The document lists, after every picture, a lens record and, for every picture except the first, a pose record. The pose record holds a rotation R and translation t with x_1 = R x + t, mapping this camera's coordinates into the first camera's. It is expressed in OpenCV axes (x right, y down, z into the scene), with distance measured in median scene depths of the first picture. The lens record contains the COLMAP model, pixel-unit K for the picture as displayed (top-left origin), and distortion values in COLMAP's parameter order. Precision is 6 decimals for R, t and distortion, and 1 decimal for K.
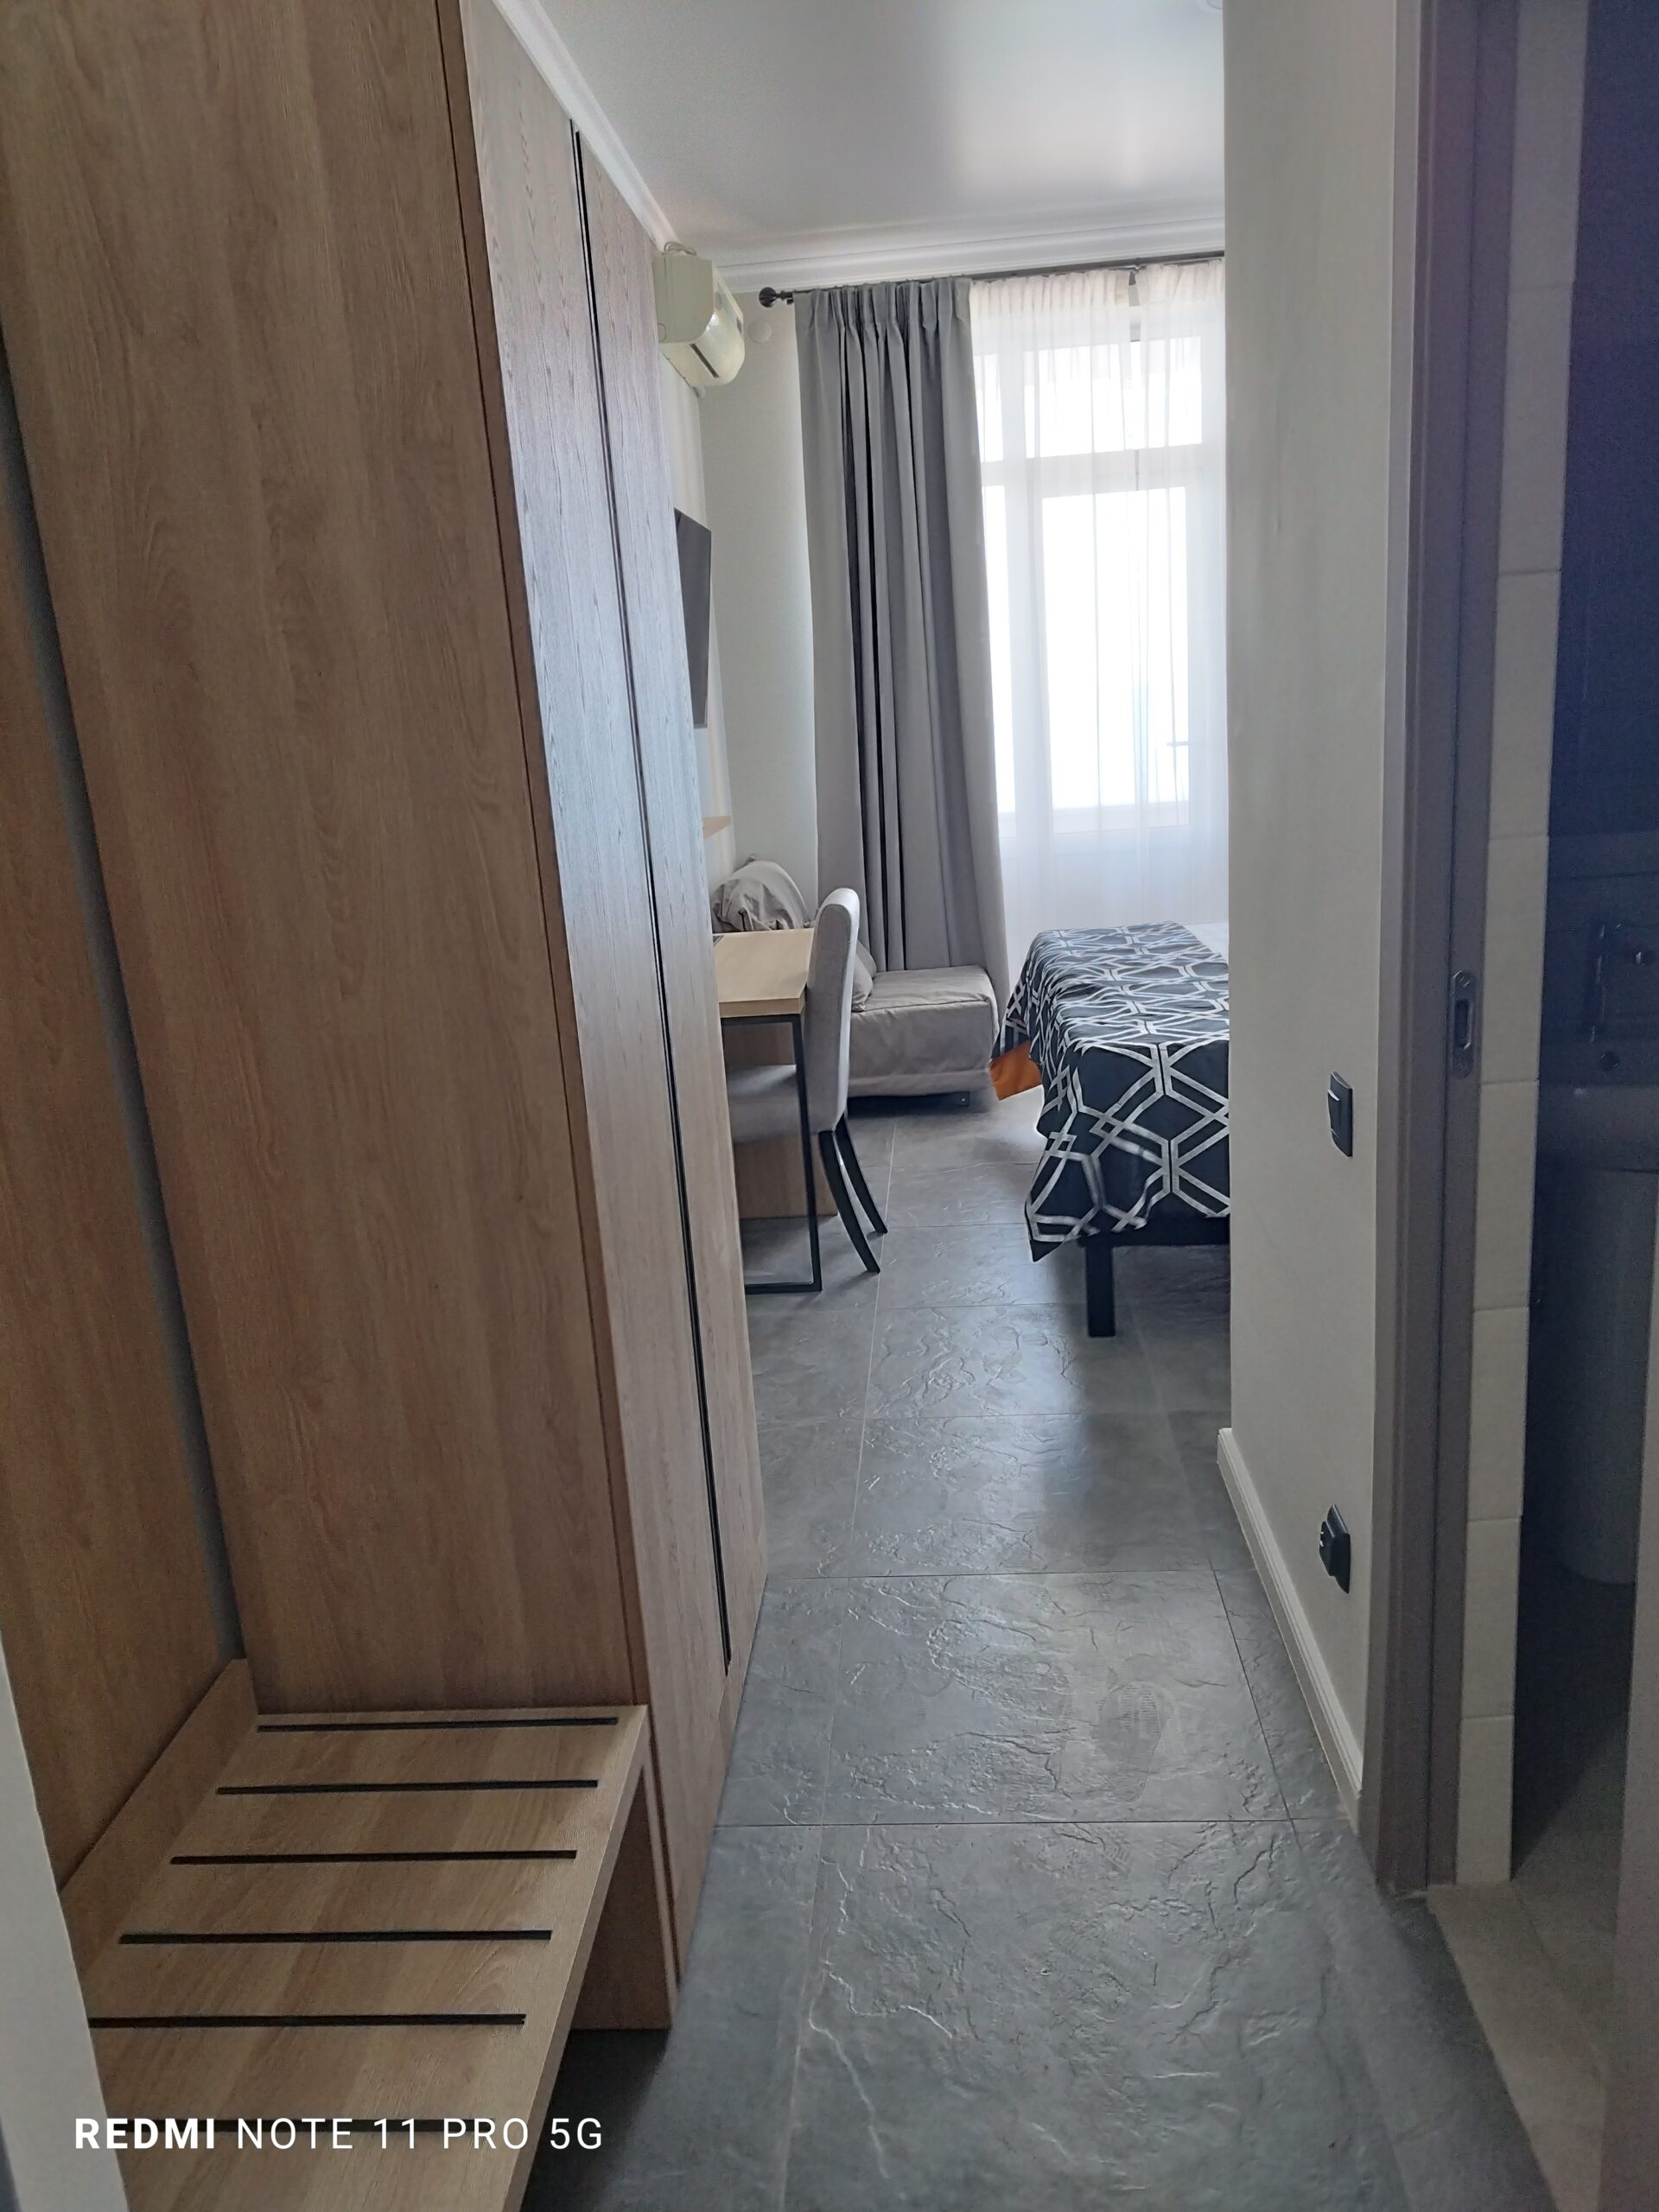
lens RADIAL K [[1605.4, 0, 819.8], [0, 1605.4, 1115.7], [0, 0, 1]] dist [0.027311, -0.010811]
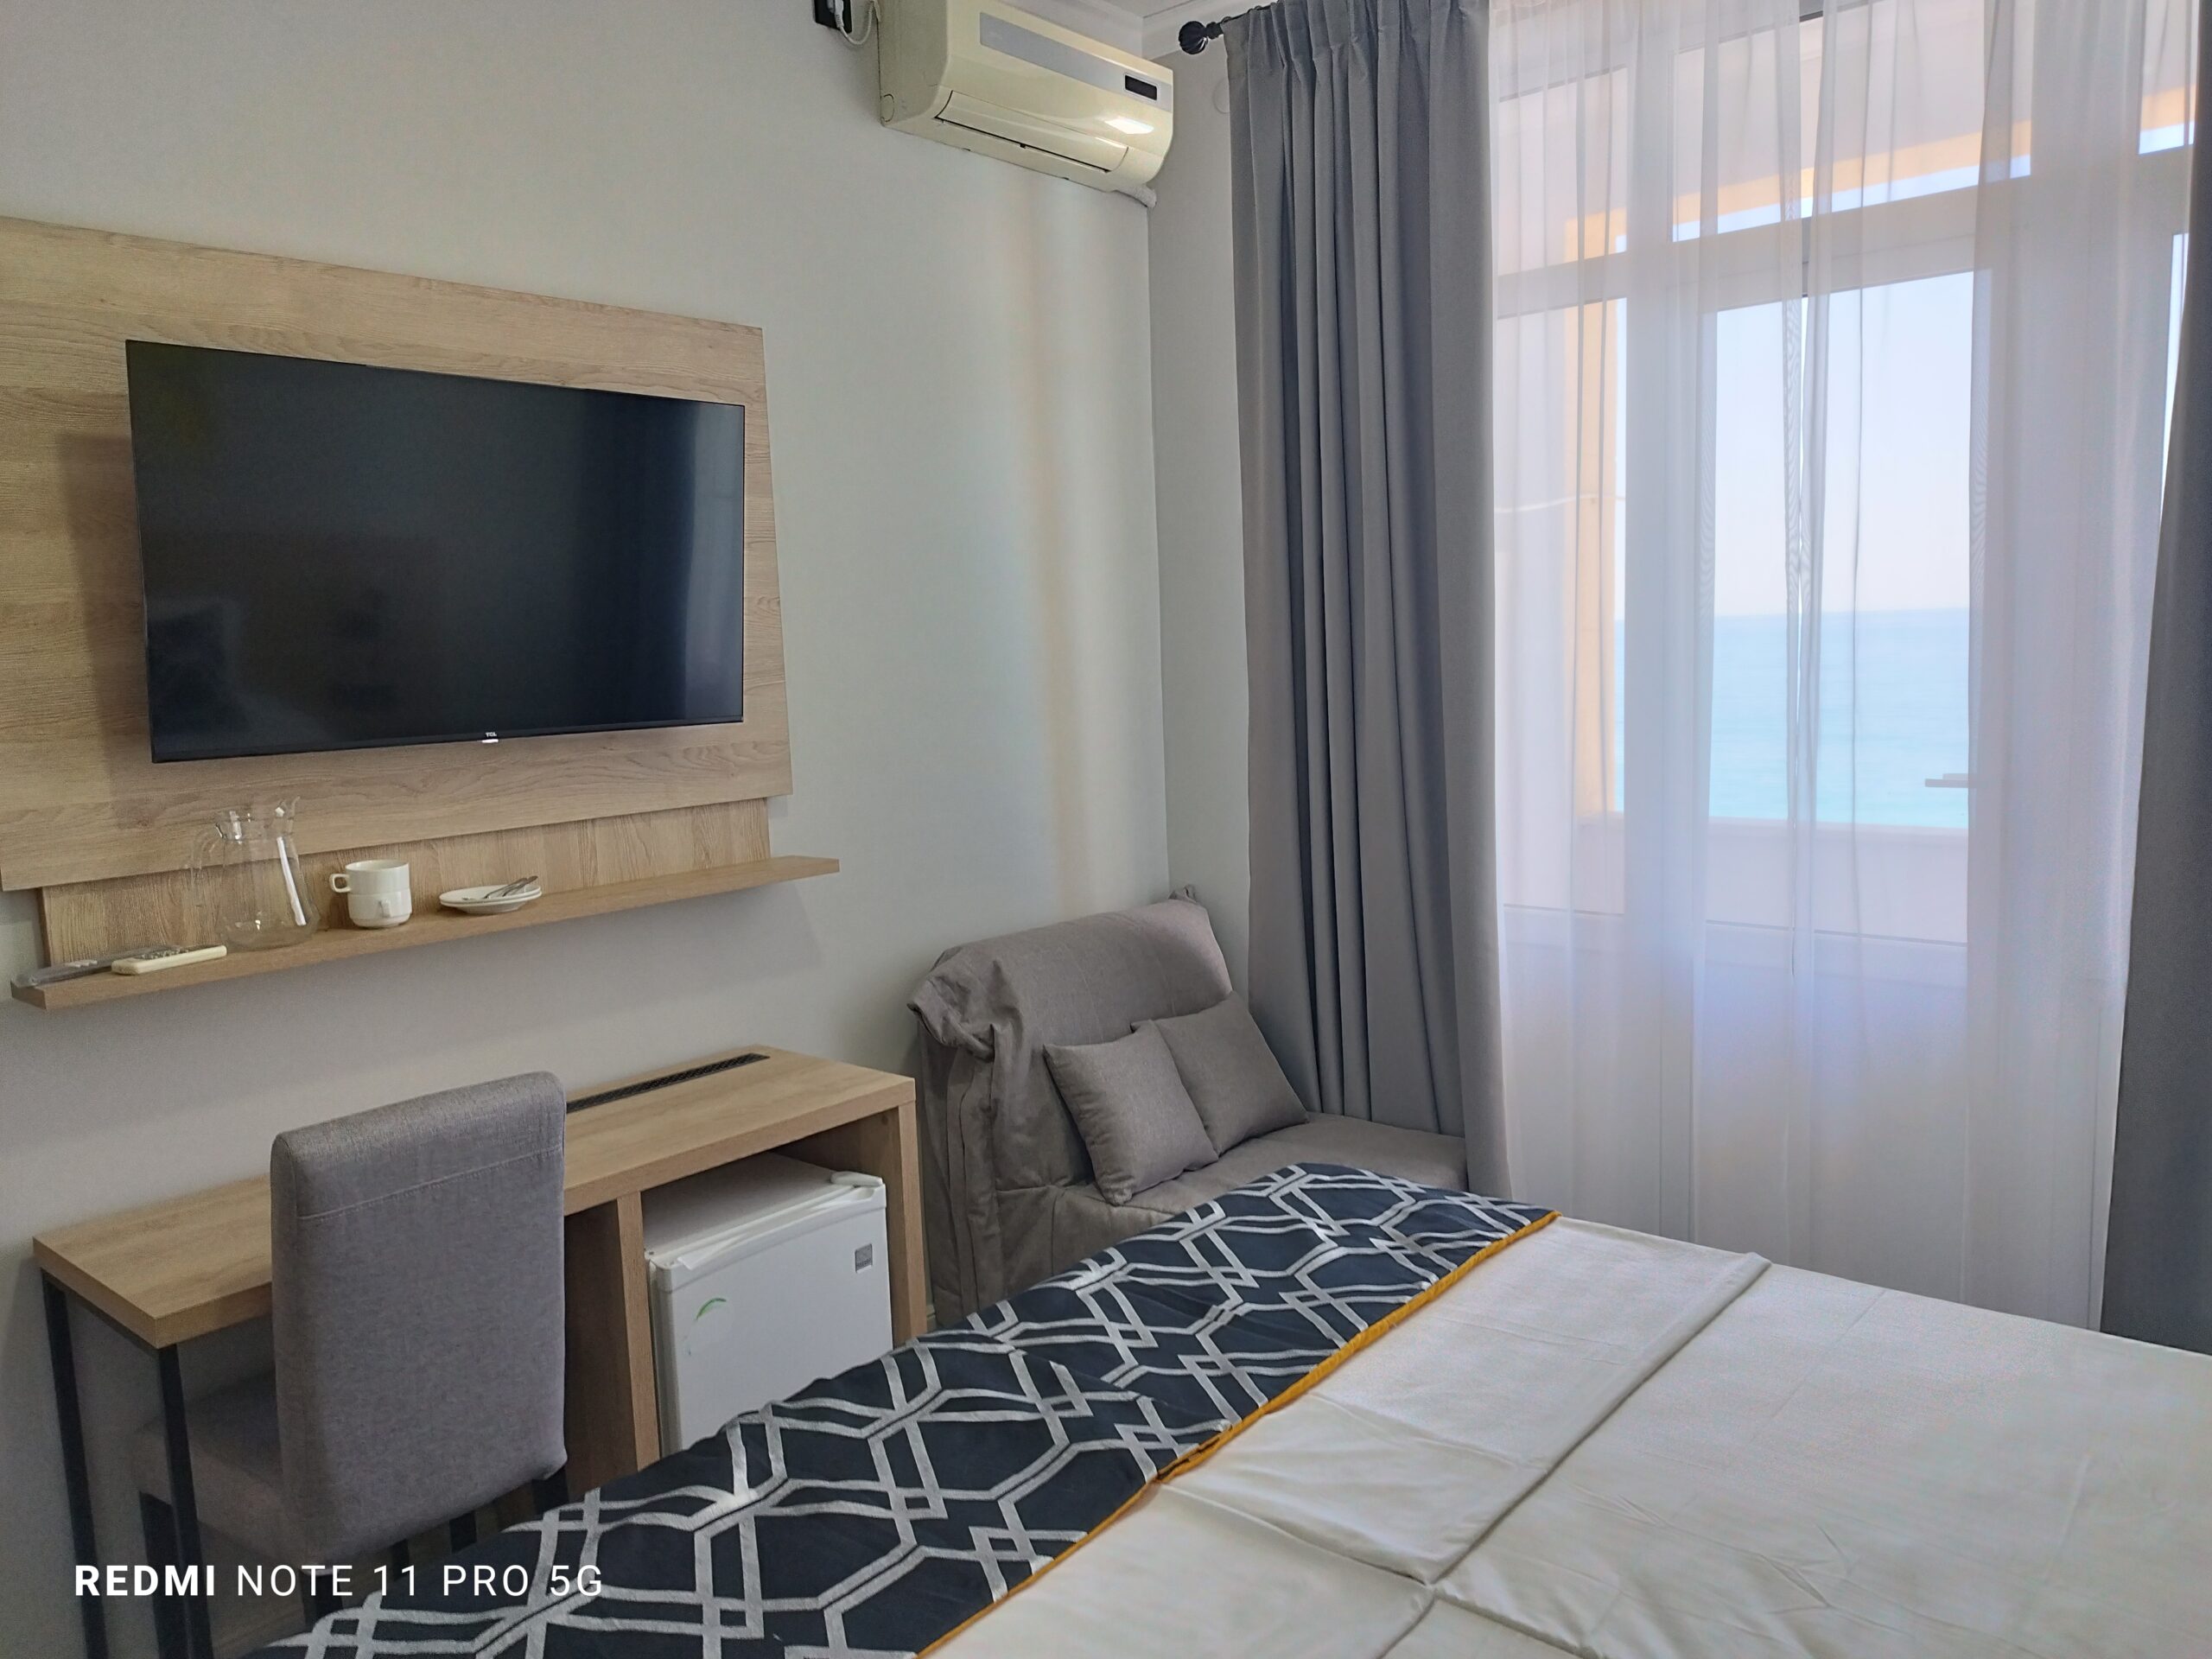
lens RADIAL K [[1605.4, 0, 1113.8], [0, 1605.4, 824.7], [0, 0, 1]] dist [0.027311, -0.010811]
pose [[0.807558, 0.115248, -0.578419, 0.342482], [-0.173933, 0.983642, -0.046849, -0.171656], [0.563558, 0.138440, 0.814393, 0.515651]]
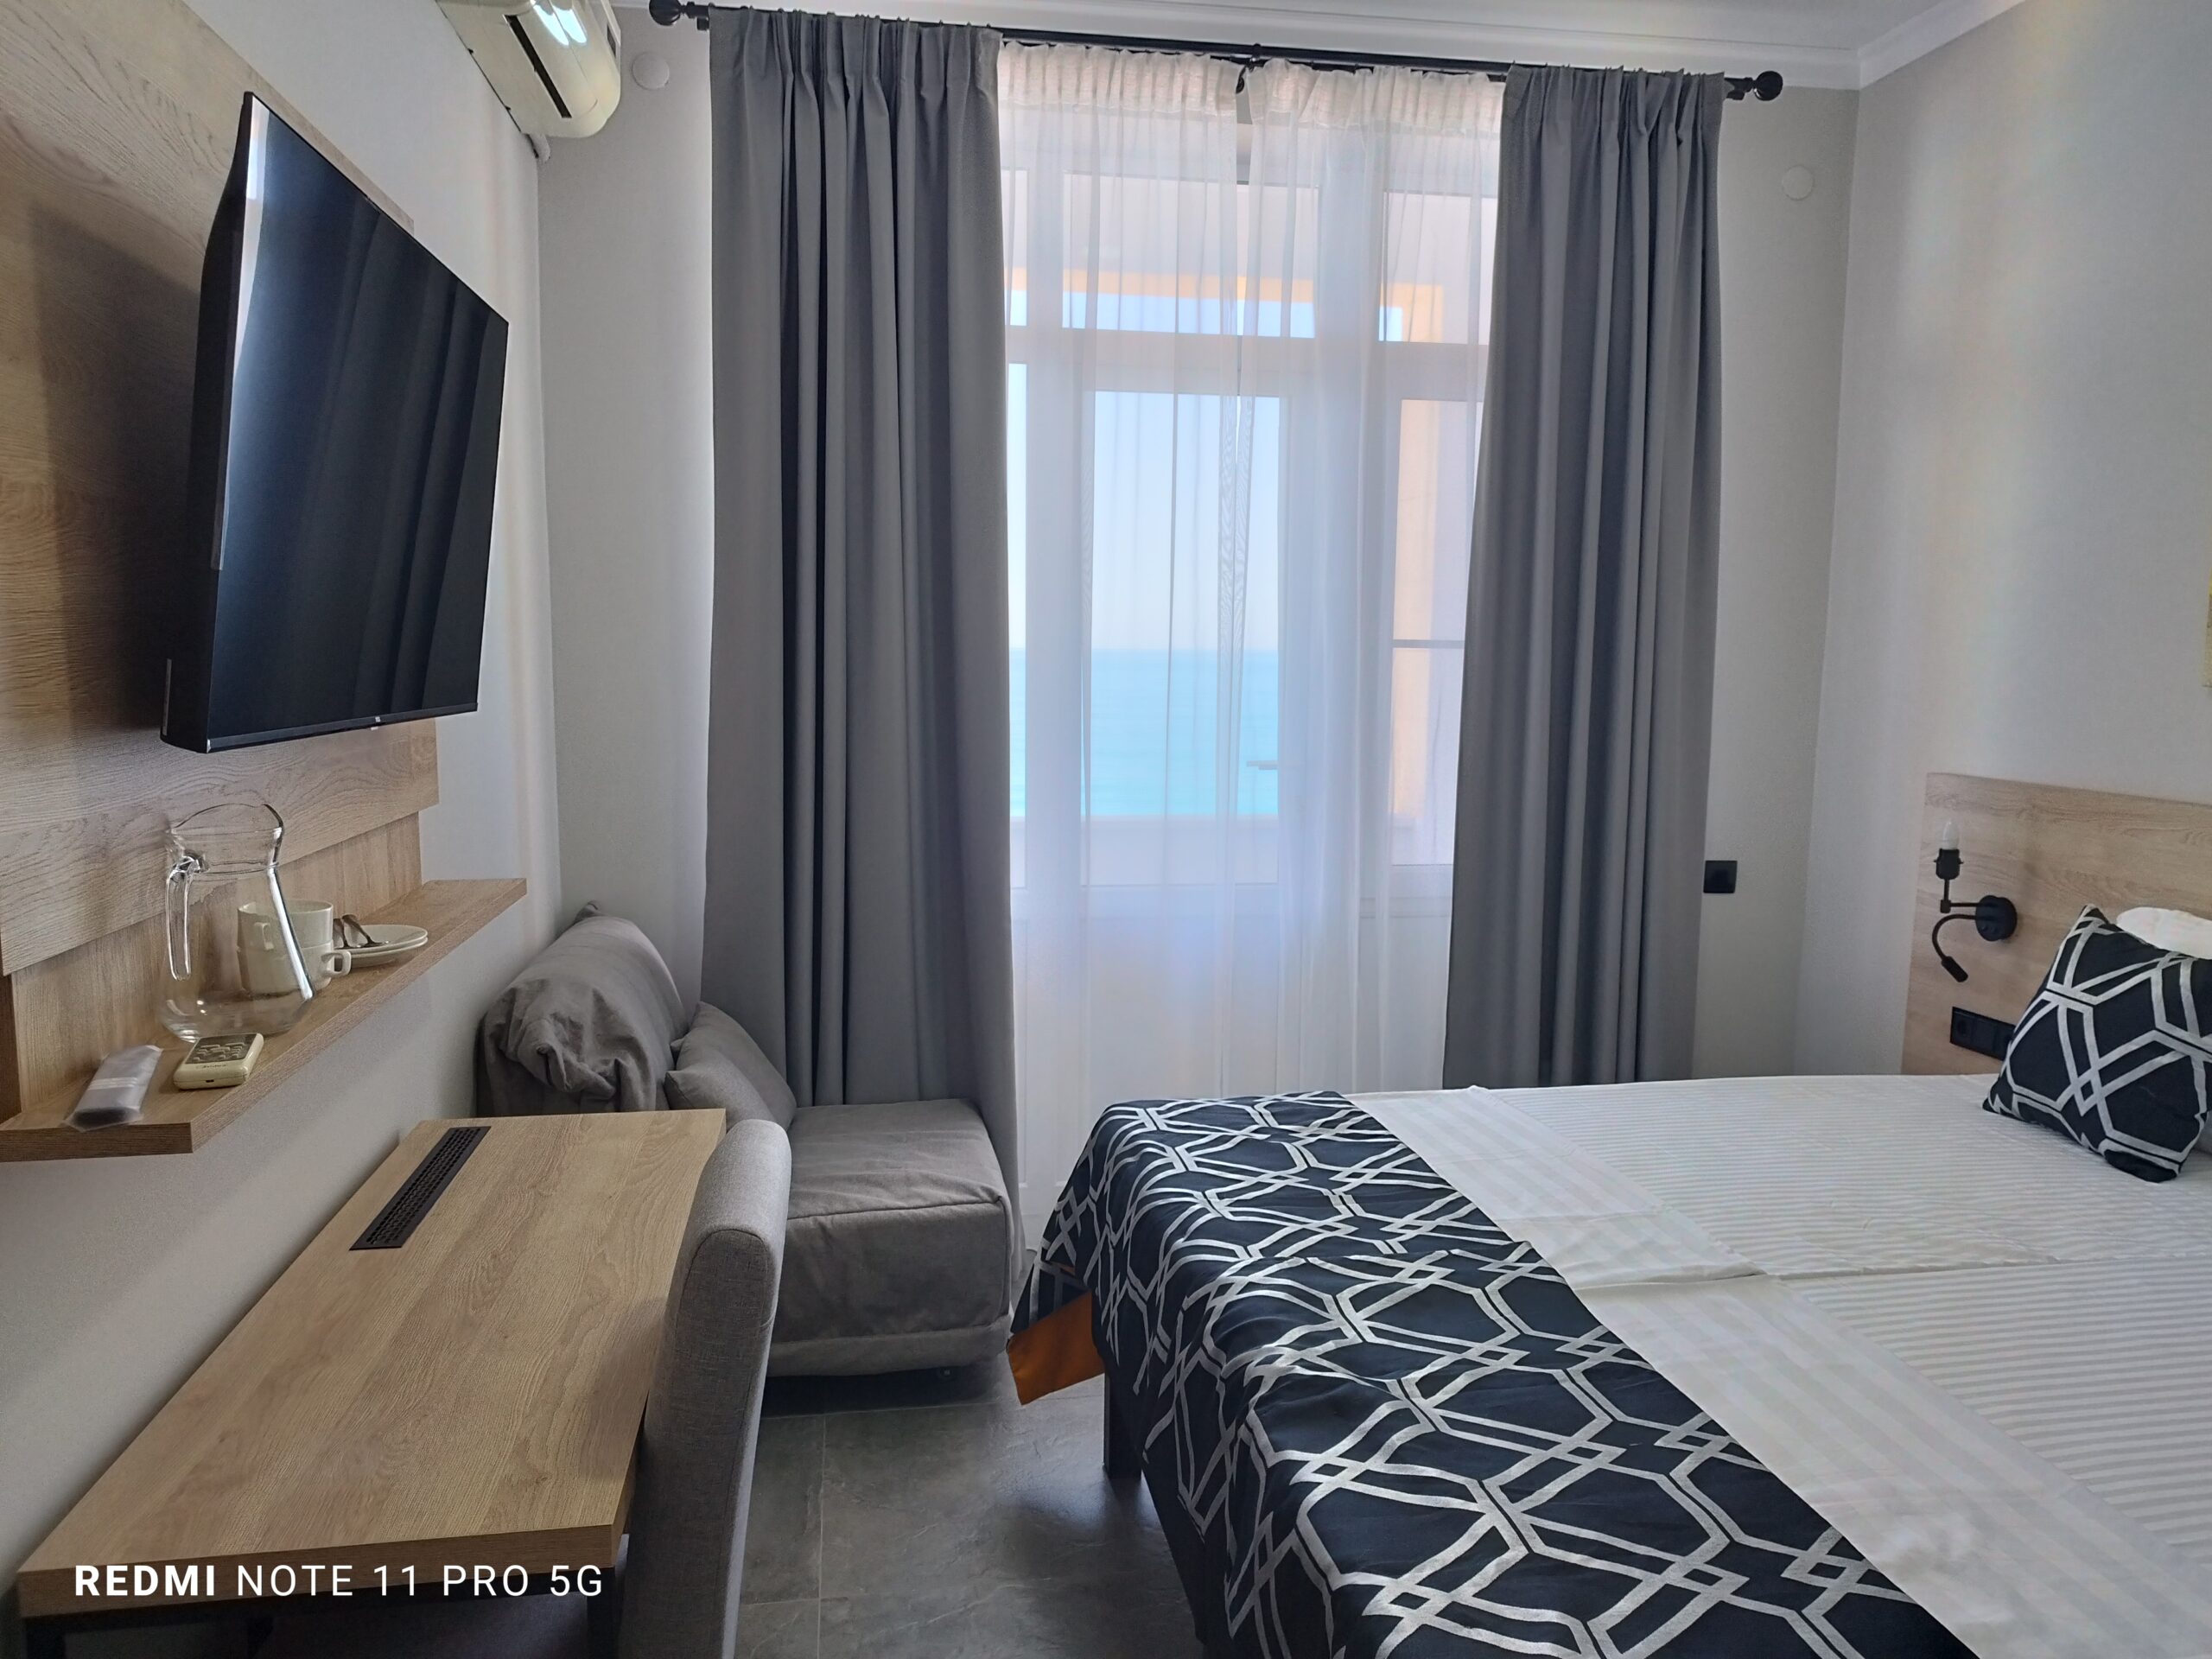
lens RADIAL K [[1605.4, 0, 1110.8], [0, 1605.4, 823.6], [0, 0, 1]] dist [0.027311, -0.010811]
pose [[0.969590, 0.051445, 0.239265, 0.000394], [-0.014090, 0.987770, -0.155283, -0.116209], [-0.244327, 0.147190, 0.958457, 0.429272]]
